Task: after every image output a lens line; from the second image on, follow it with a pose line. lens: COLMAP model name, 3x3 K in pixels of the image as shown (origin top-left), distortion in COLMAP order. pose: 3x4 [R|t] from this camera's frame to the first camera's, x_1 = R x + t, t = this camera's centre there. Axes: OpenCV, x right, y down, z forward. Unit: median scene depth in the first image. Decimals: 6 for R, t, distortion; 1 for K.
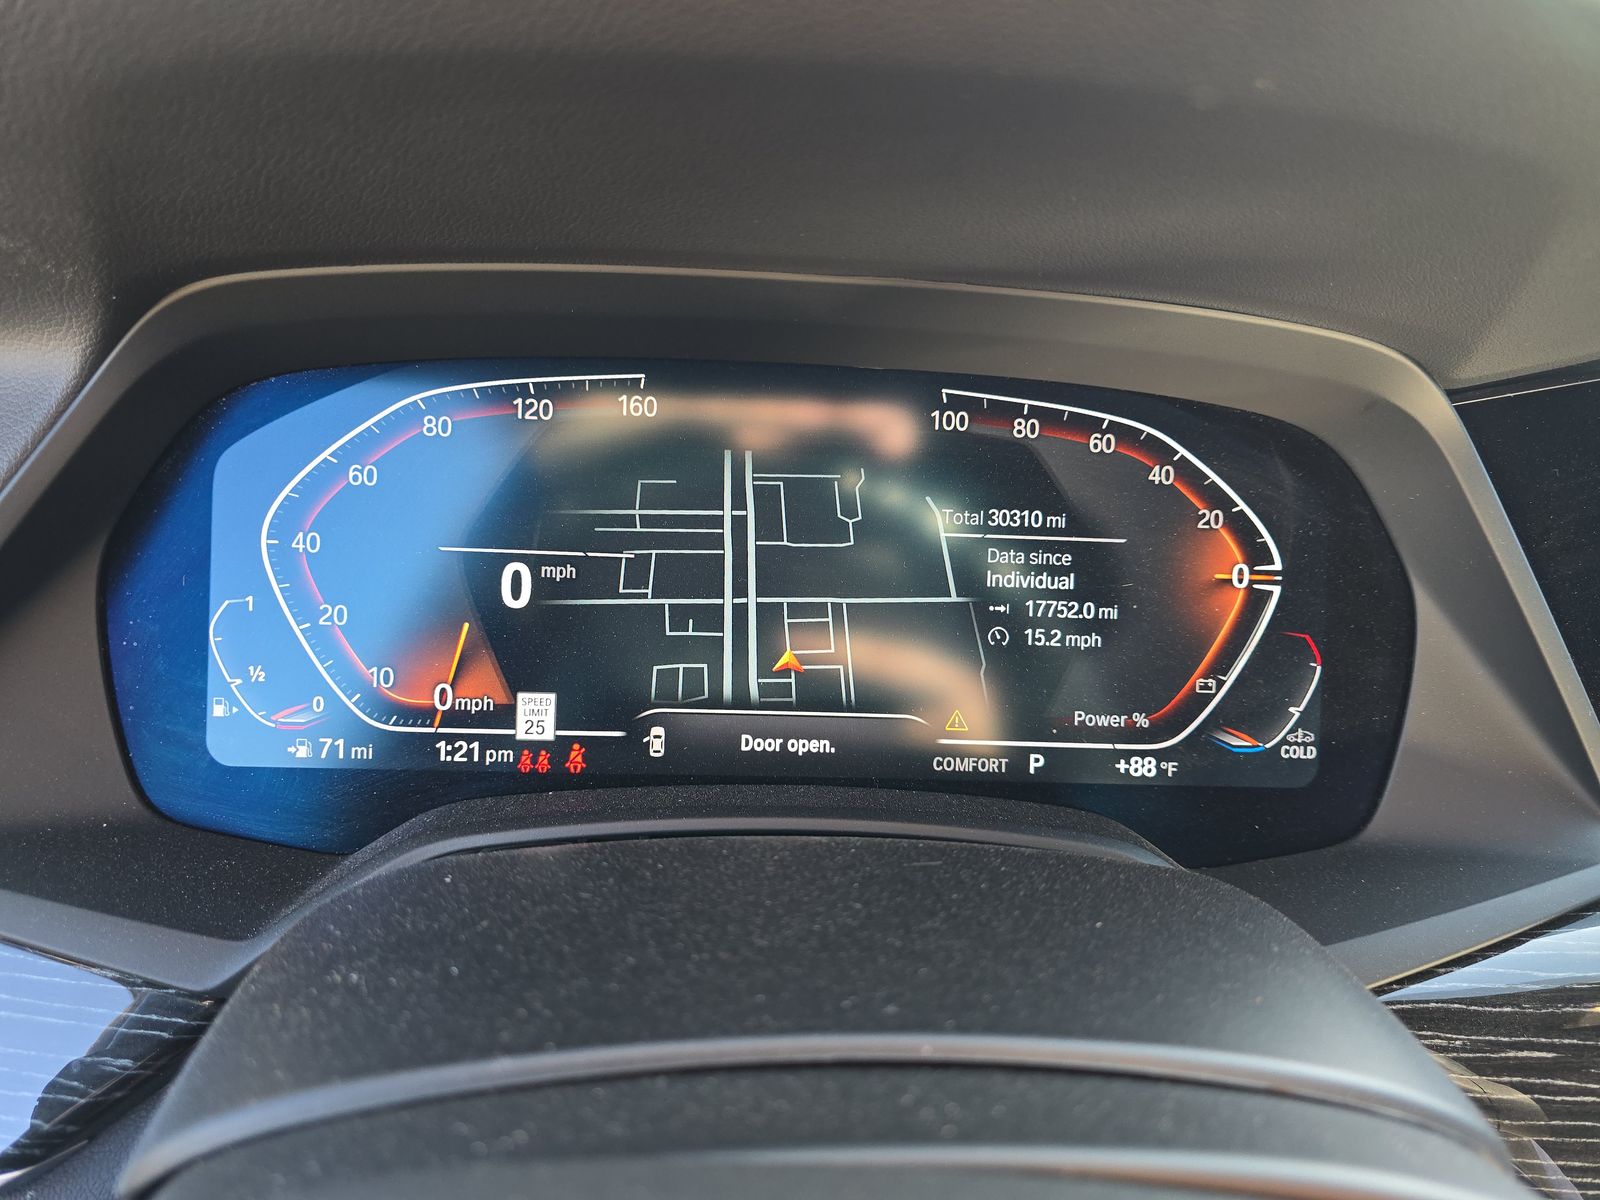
lens RADIAL K [[1097.7, 0, 810.7], [0, 1097.7, 602.6], [0, 0, 1]] dist [0.031720, -0.039817]
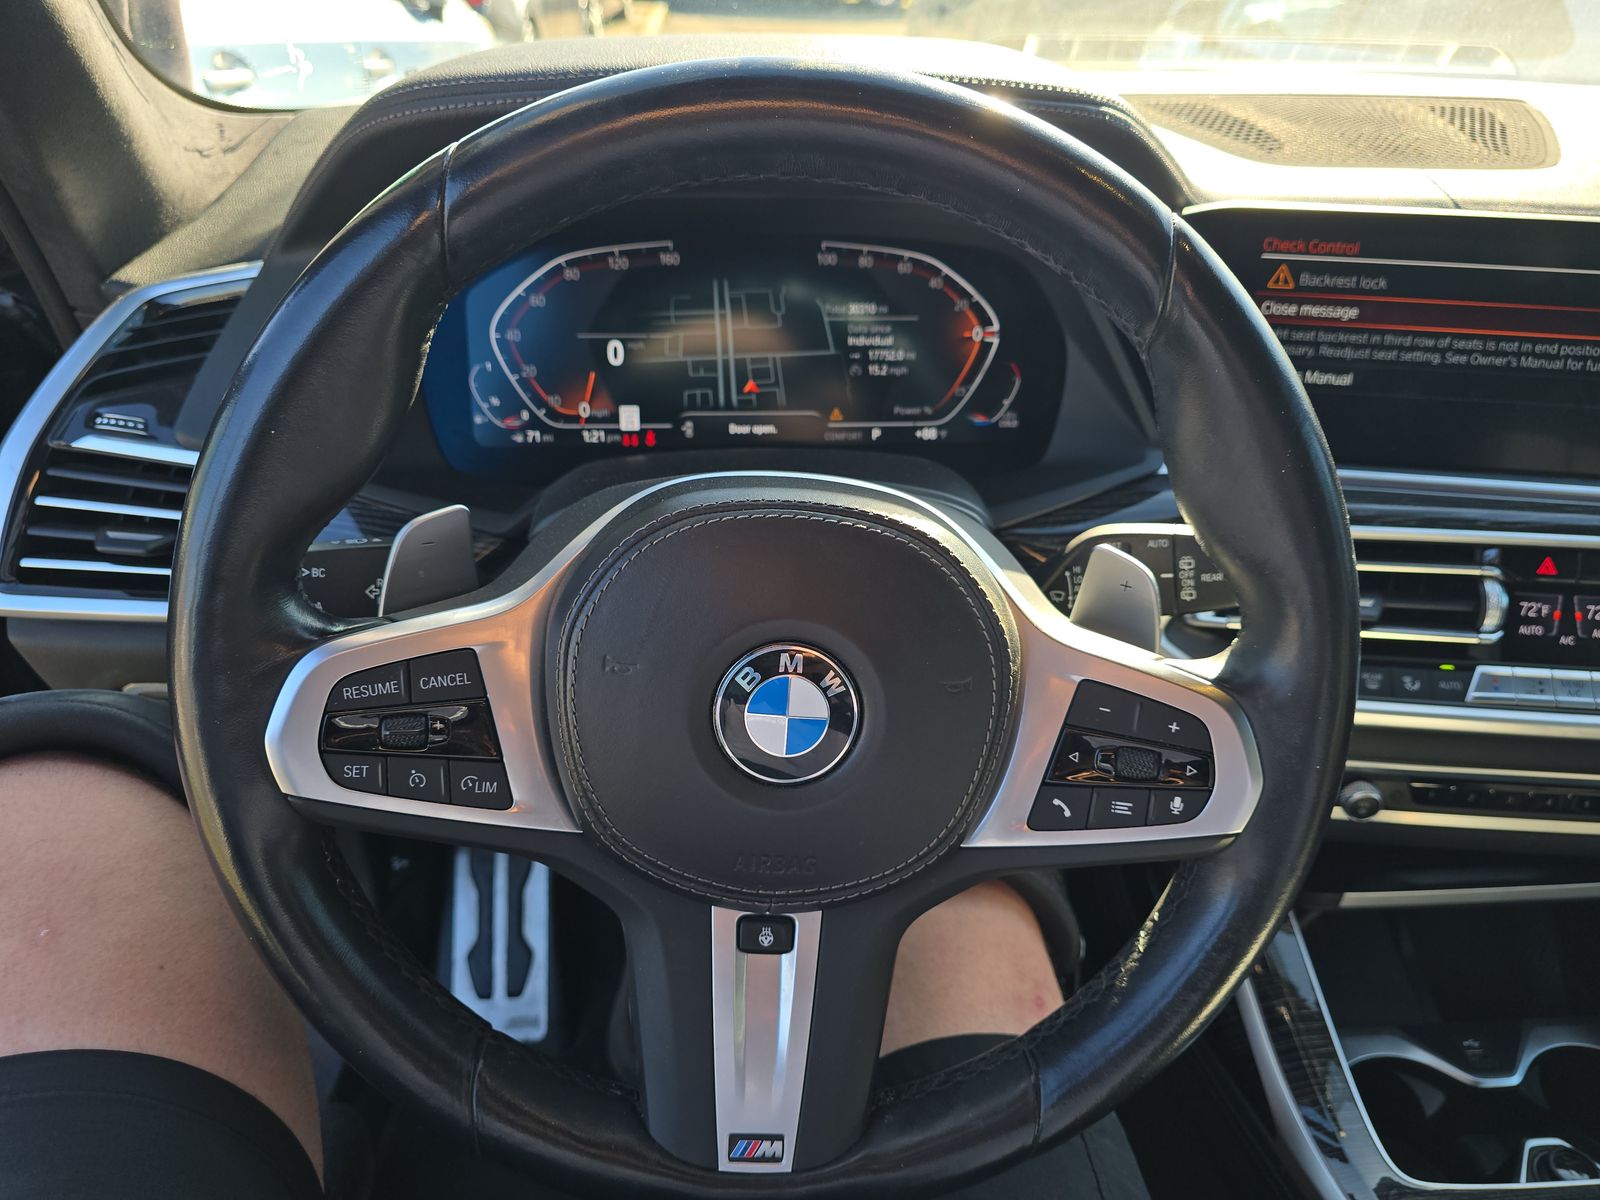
lens RADIAL K [[1097.7, 0, 805.8], [0, 1097.7, 601.9], [0, 0, 1]] dist [0.031720, -0.039817]
pose [[0.999110, -0.041797, 0.005687, 0.052380], [0.039837, 0.979283, 0.198540, 0.043305], [-0.013867, -0.198137, 0.980076, -1.059112]]
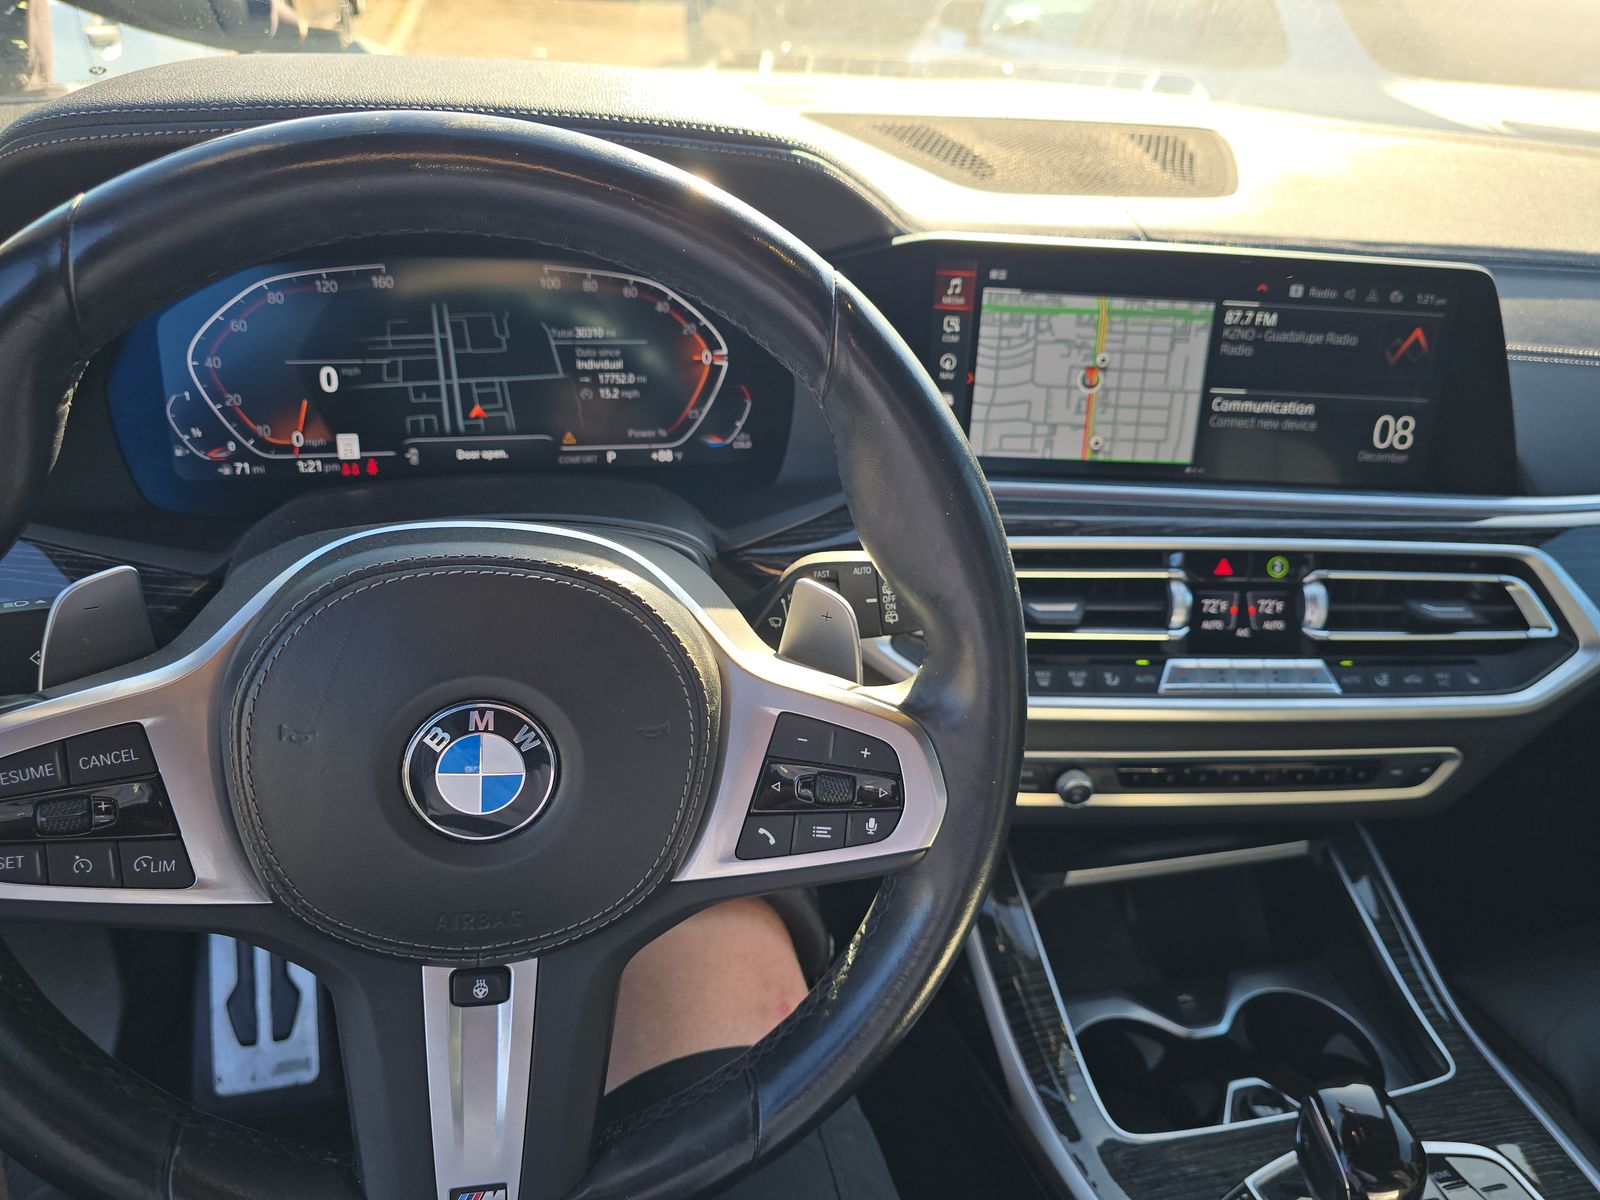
lens RADIAL K [[1097.7, 0, 788.6], [0, 1097.7, 608.0], [0, 0, 1]] dist [0.031720, -0.039817]
pose [[0.981164, -0.085841, 0.173054, 0.154471], [0.046610, 0.974575, 0.219160, -0.011308], [-0.187467, -0.206966, 0.960219, -1.081813]]
